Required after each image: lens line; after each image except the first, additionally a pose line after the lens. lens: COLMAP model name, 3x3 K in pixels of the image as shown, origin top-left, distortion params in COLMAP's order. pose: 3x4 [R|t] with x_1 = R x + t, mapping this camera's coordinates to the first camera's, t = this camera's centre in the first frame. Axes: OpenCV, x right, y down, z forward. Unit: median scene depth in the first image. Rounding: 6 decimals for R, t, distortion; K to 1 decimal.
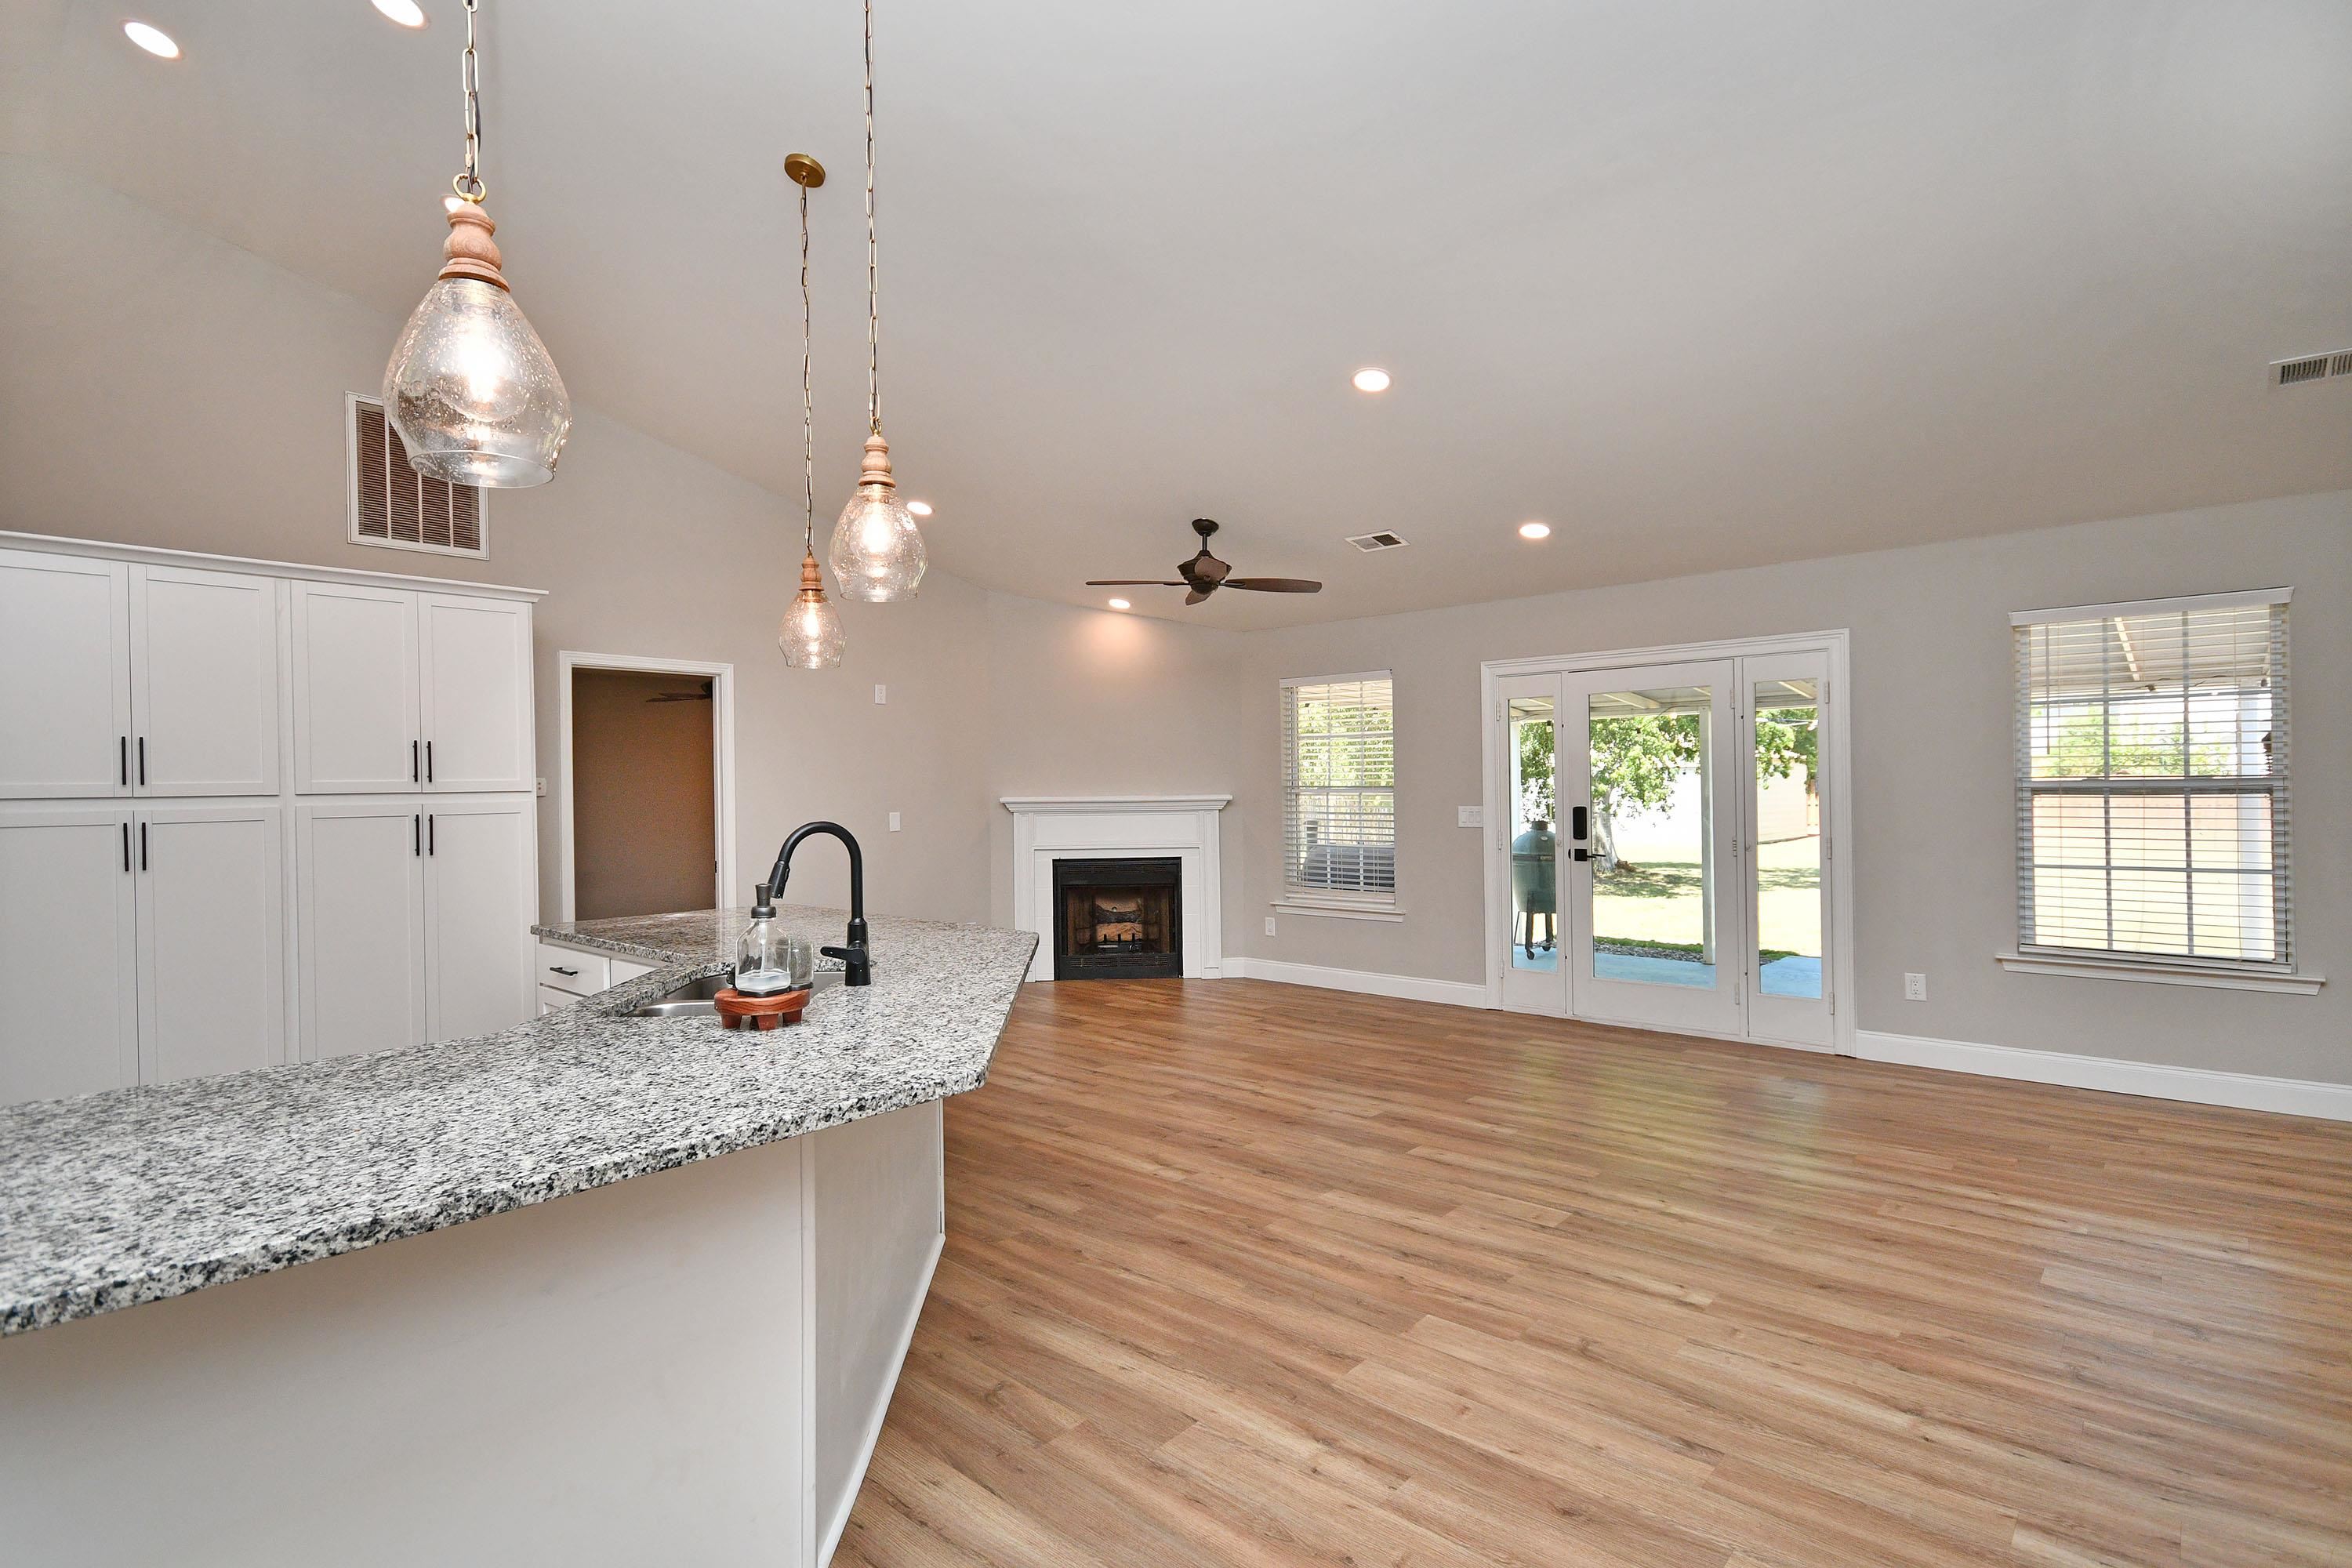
lens RADIAL K [[1045.8, 0, 1143.4], [0, 1045.8, 814.0], [0, 0, 1]] dist [0.005452, -0.000272]
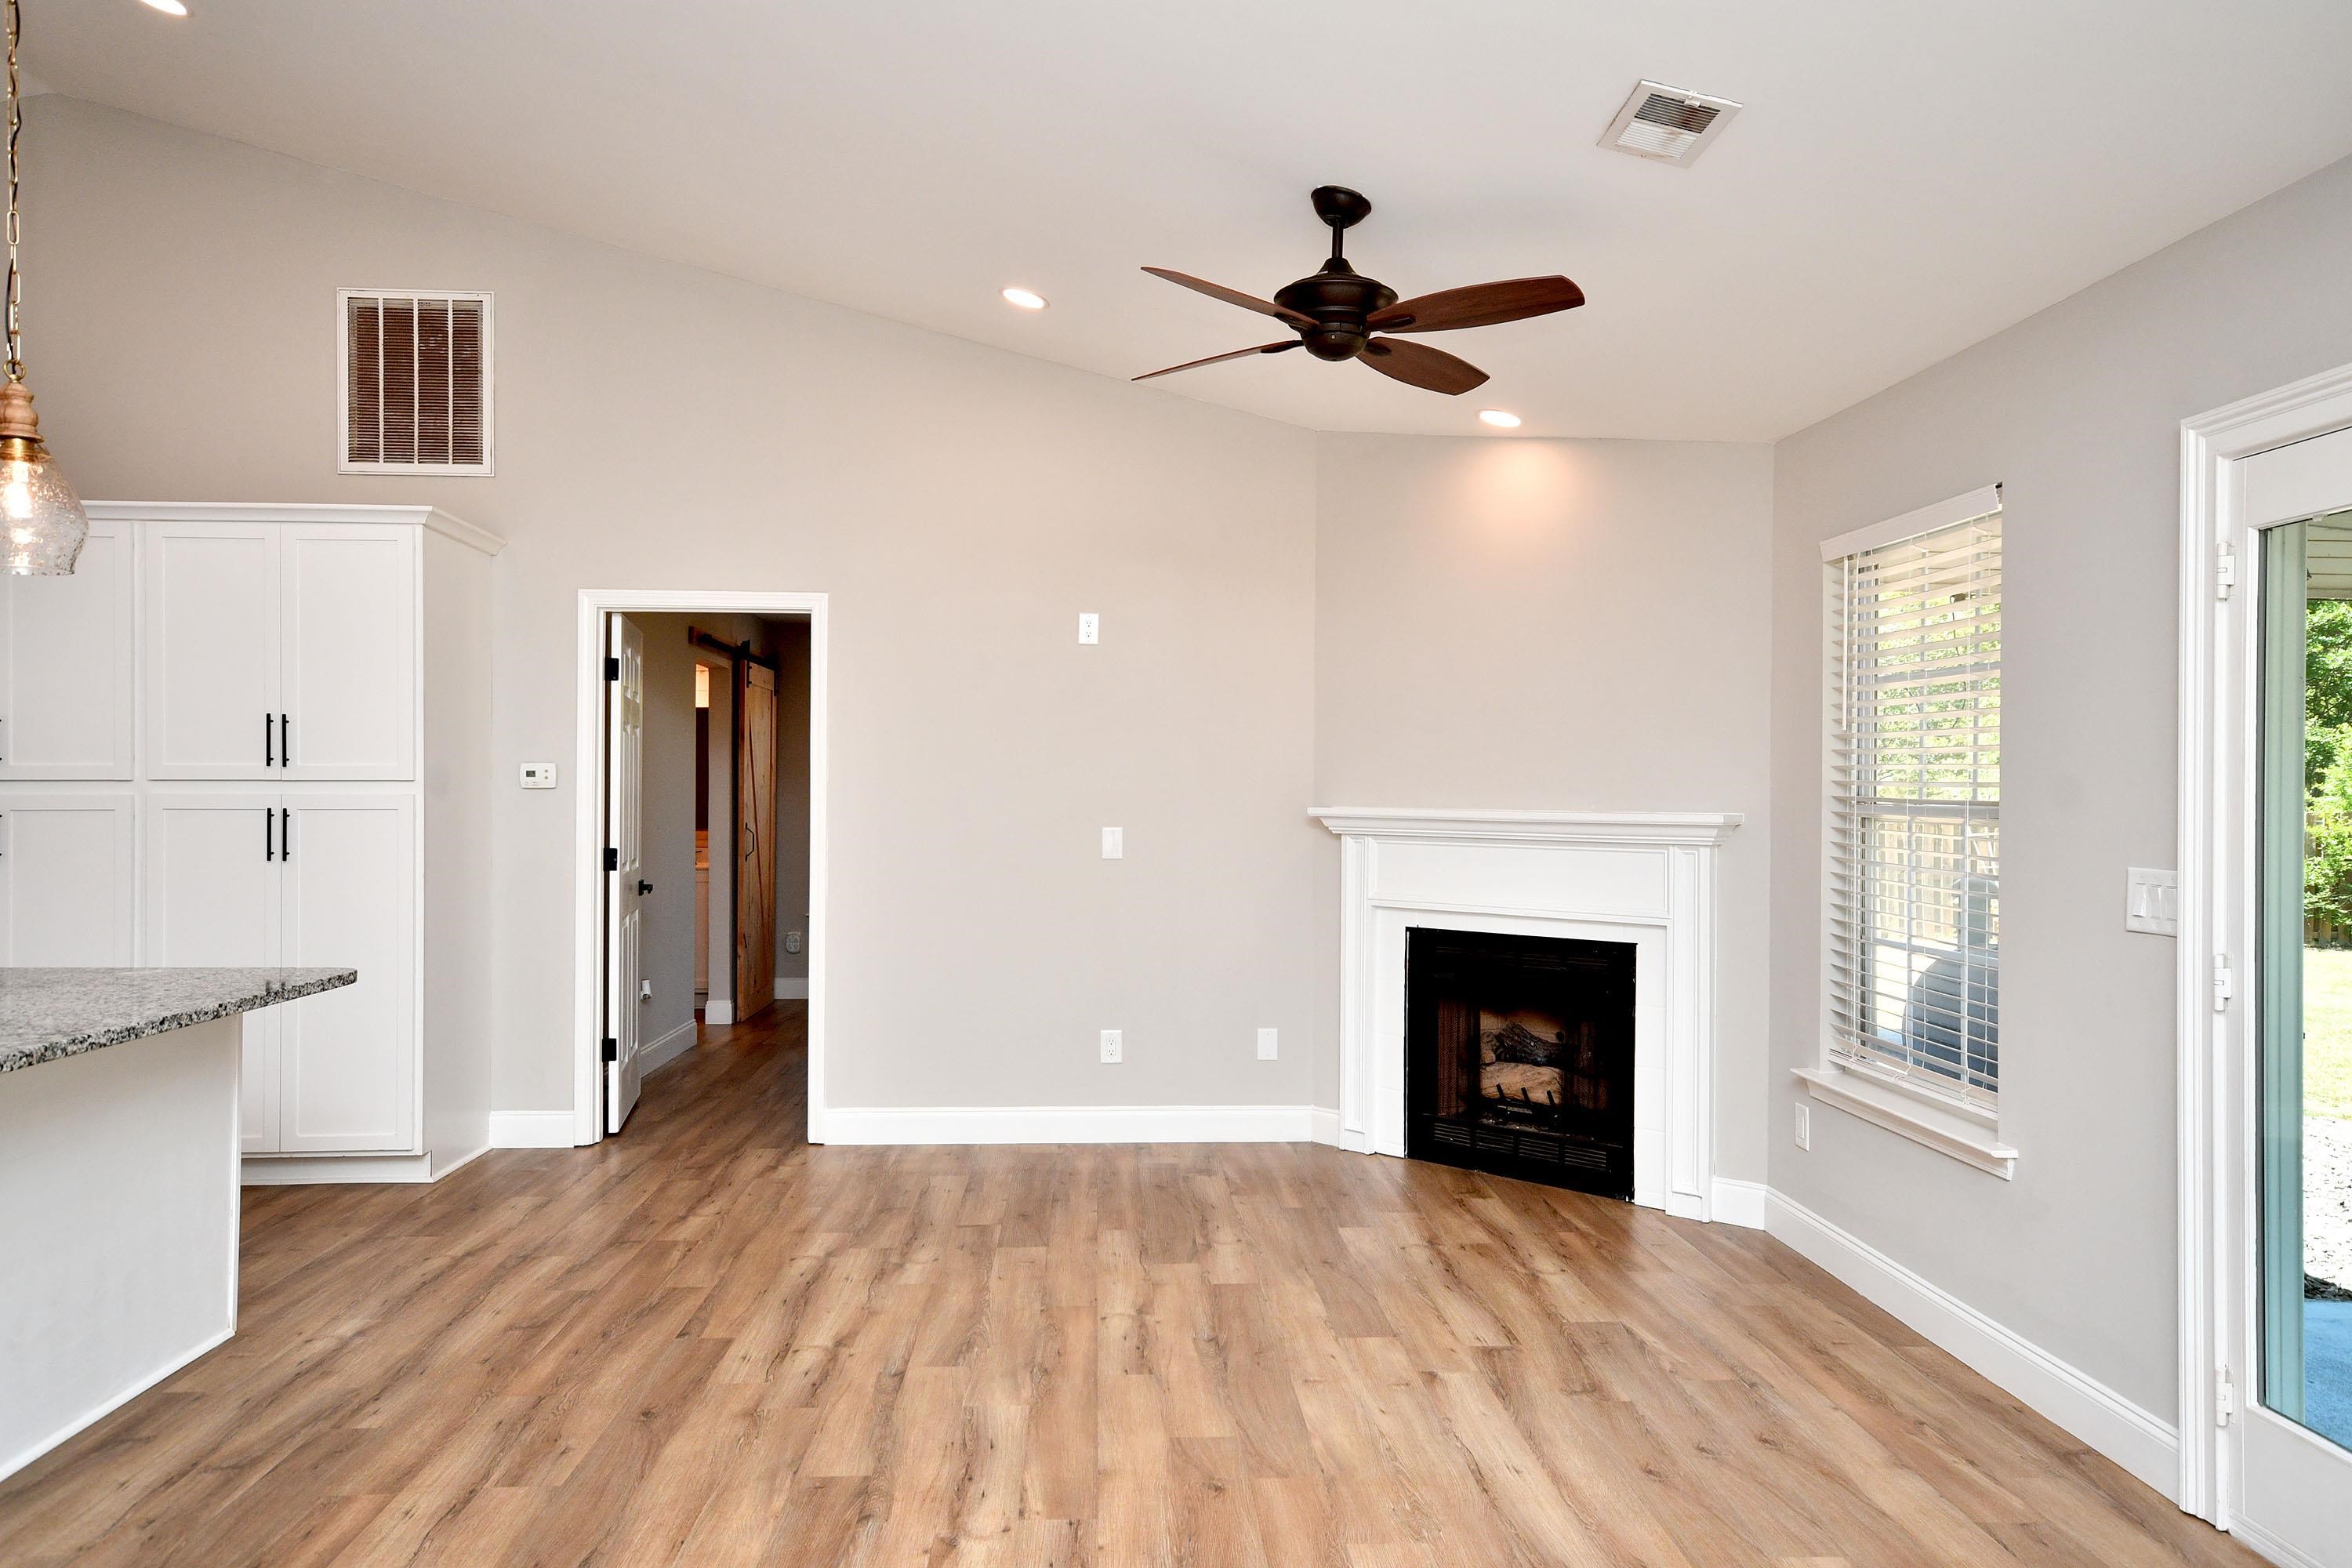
lens RADIAL K [[1482.1, 0, 1245.1], [0, 1482.1, 815.9], [0, 0, 1]] dist [0.015537, 0.006958]
pose [[0.738984, 0.030316, -0.673040, 0.540282], [-0.032773, 0.999422, 0.009034, -0.024924], [0.672925, 0.015382, 0.739551, 0.603450]]
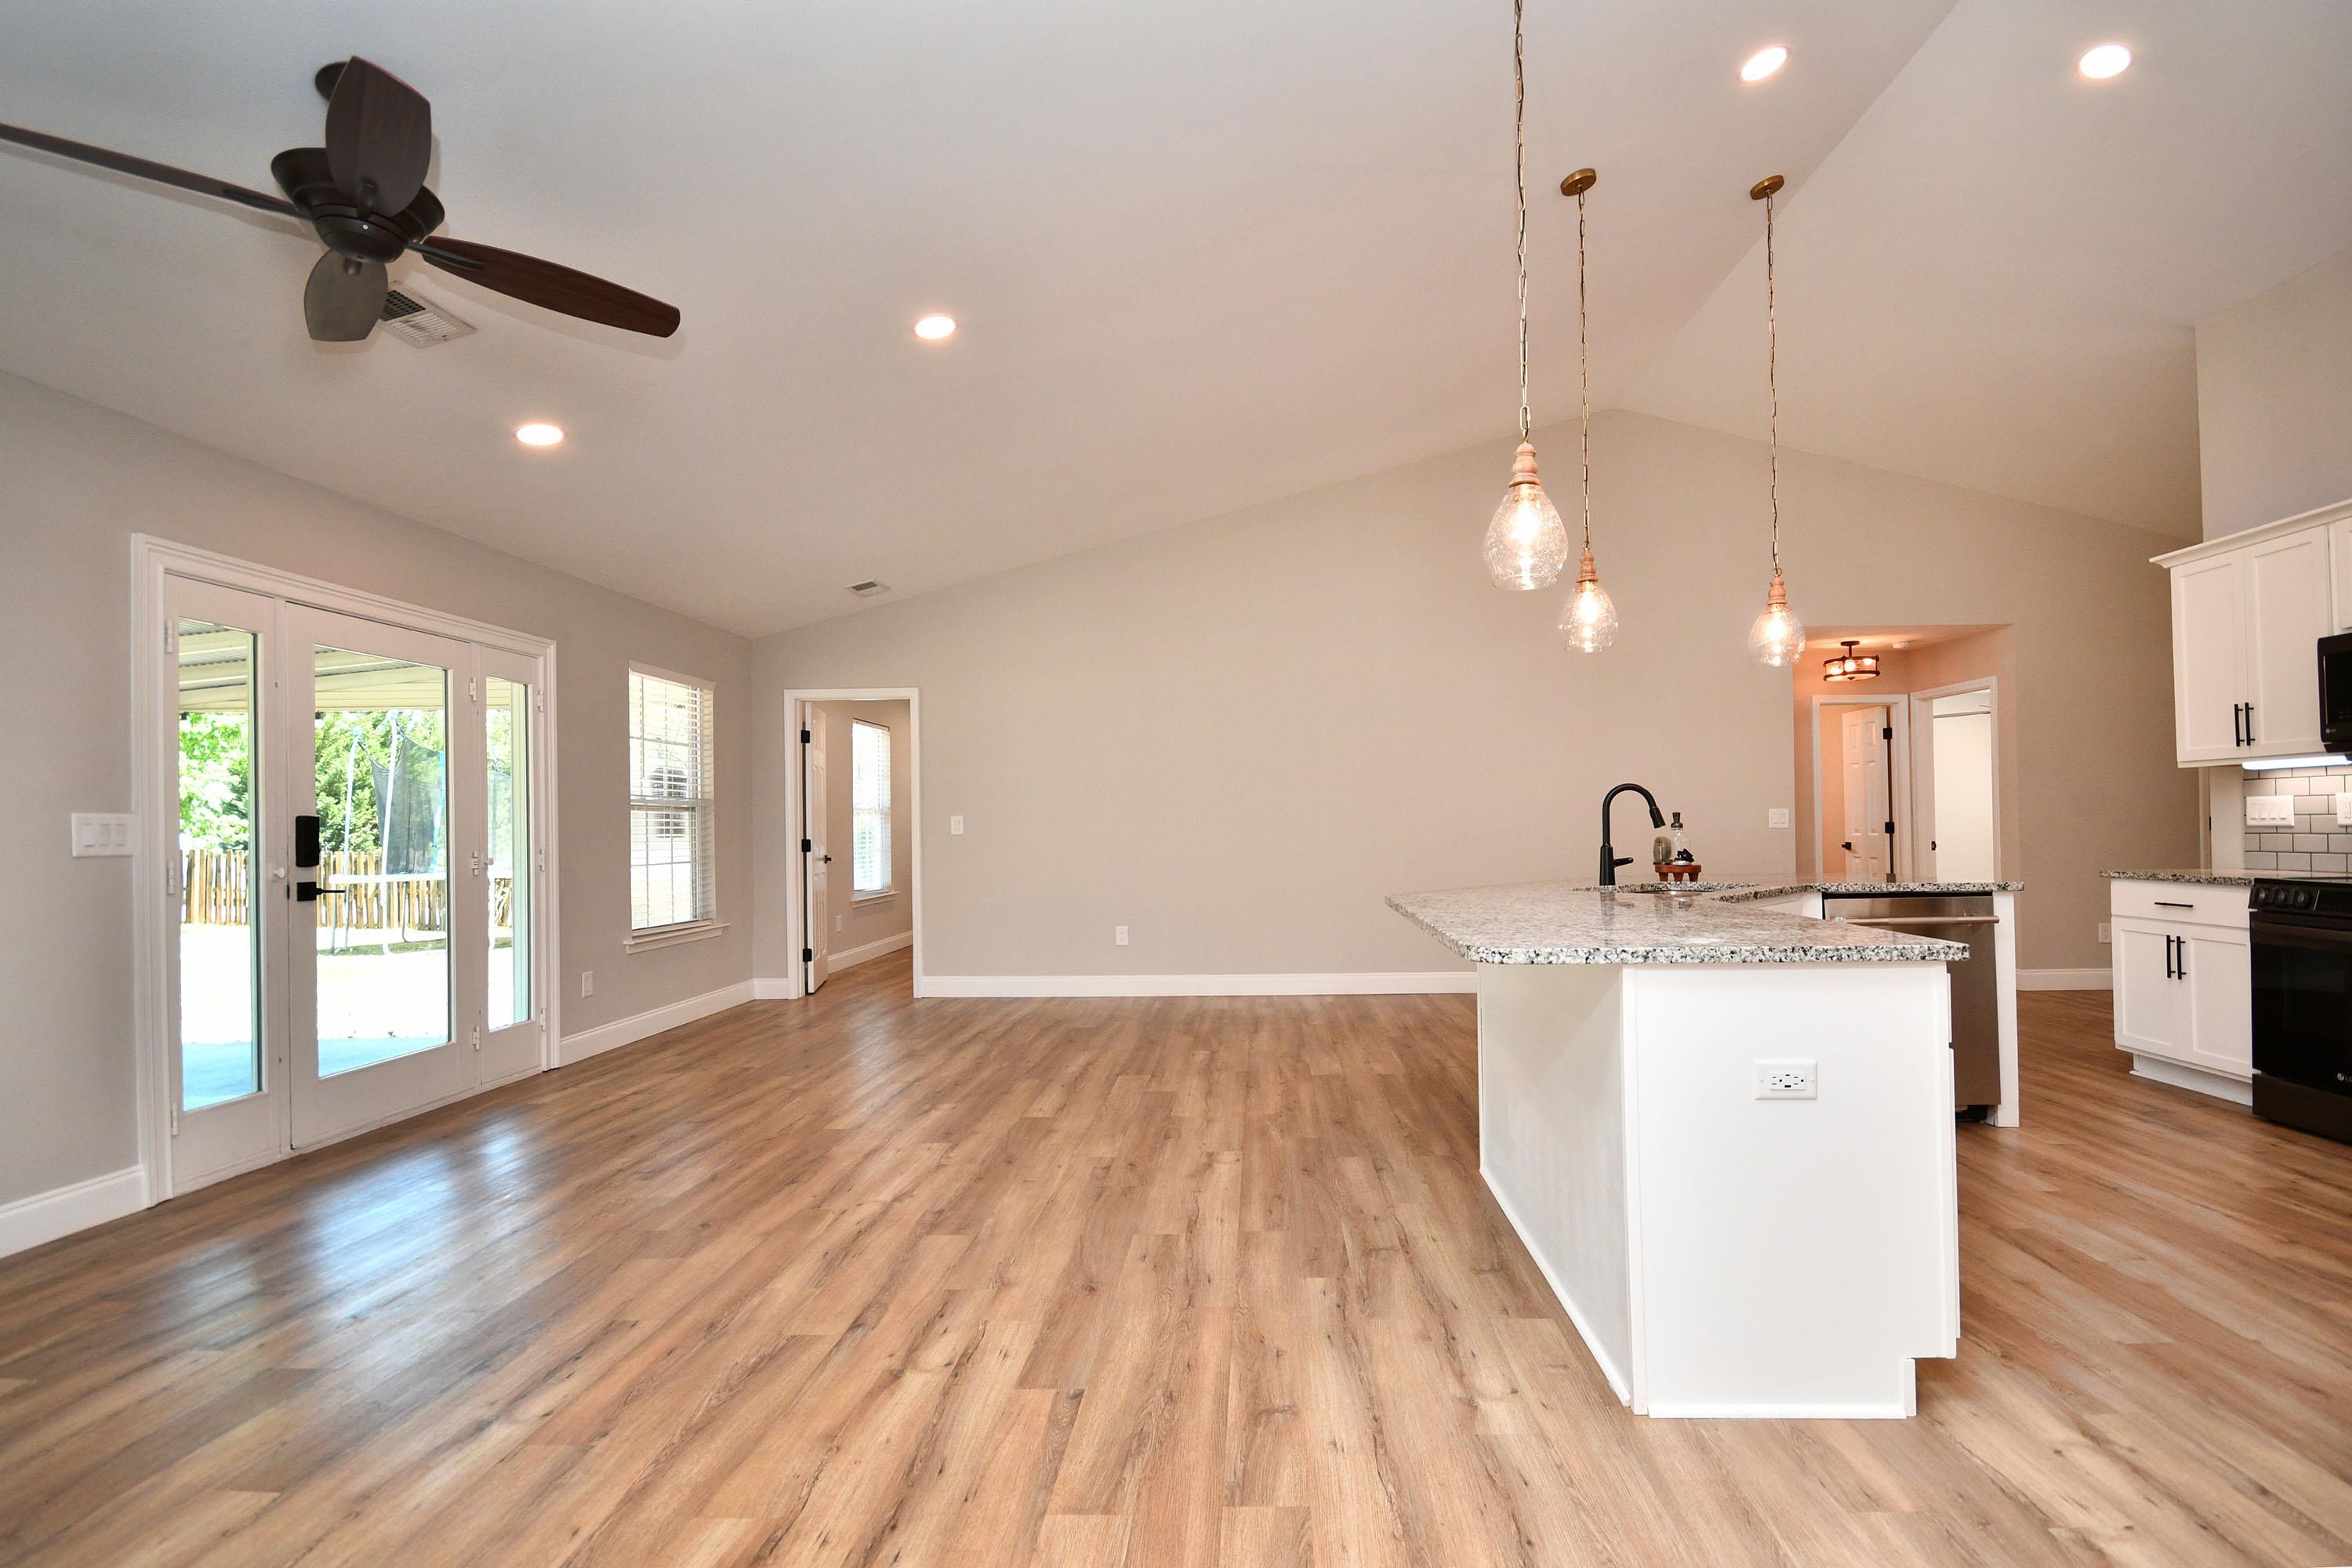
lens RADIAL K [[1046.8, 0, 1272.3], [0, 1046.8, 815.5], [0, 0, 1]] dist [-0.000859, 0.000508]
pose [[-0.667884, 0.027555, 0.743756, -0.550313], [0.036848, 0.999313, -0.003933, 0.020592], [-0.743353, 0.024779, -0.668440, 1.195599]]
